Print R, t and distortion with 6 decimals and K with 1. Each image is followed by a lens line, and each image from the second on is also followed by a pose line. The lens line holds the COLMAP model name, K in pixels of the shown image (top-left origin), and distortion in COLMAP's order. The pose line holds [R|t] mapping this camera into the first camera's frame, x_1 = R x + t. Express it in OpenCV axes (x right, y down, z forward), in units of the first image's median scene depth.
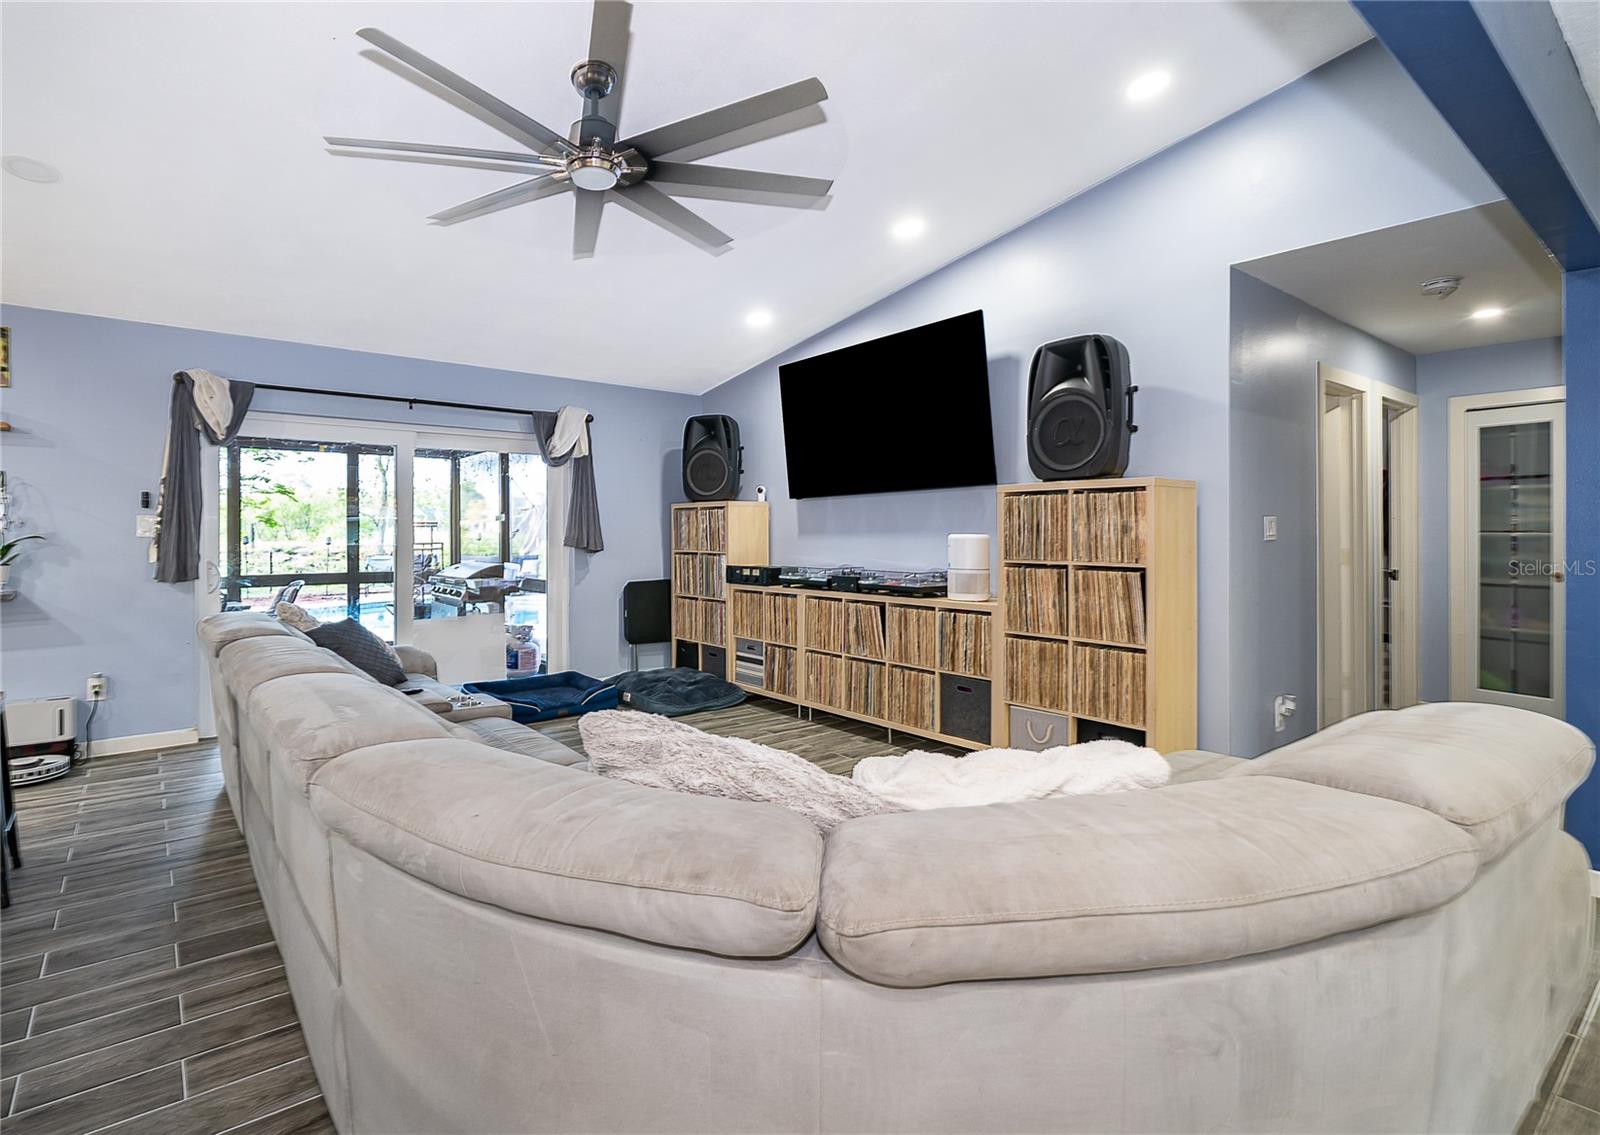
lens RADIAL K [[783.0, 0, 714.1], [0, 783.0, 524.3], [0, 0, 1]] dist [0.001381, -0.001285]
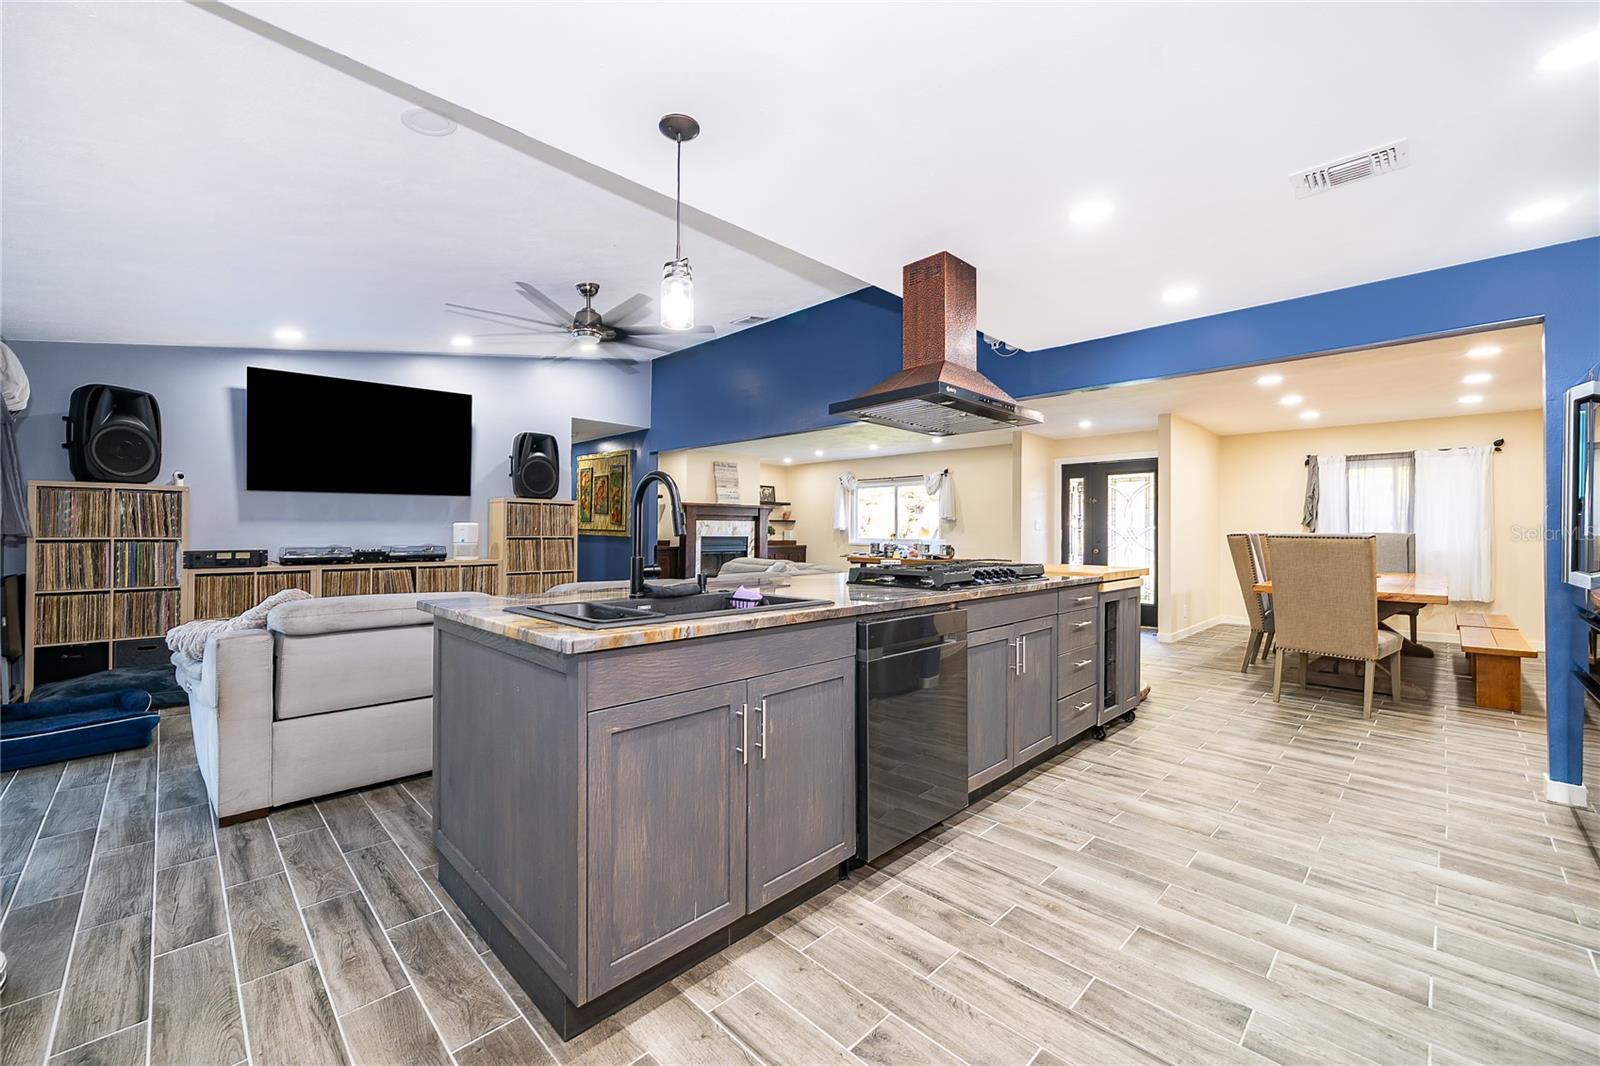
lens RADIAL K [[645.8, 0, 796.8], [0, 645.8, 529.2], [0, 0, 1]] dist [-0.004948, 0.001960]
pose [[-0.152367, 0.002675, 0.988320, -1.136135], [-0.015922, 0.999860, -0.005161, 0.020790], [-0.988196, -0.016522, -0.152303, 0.453399]]
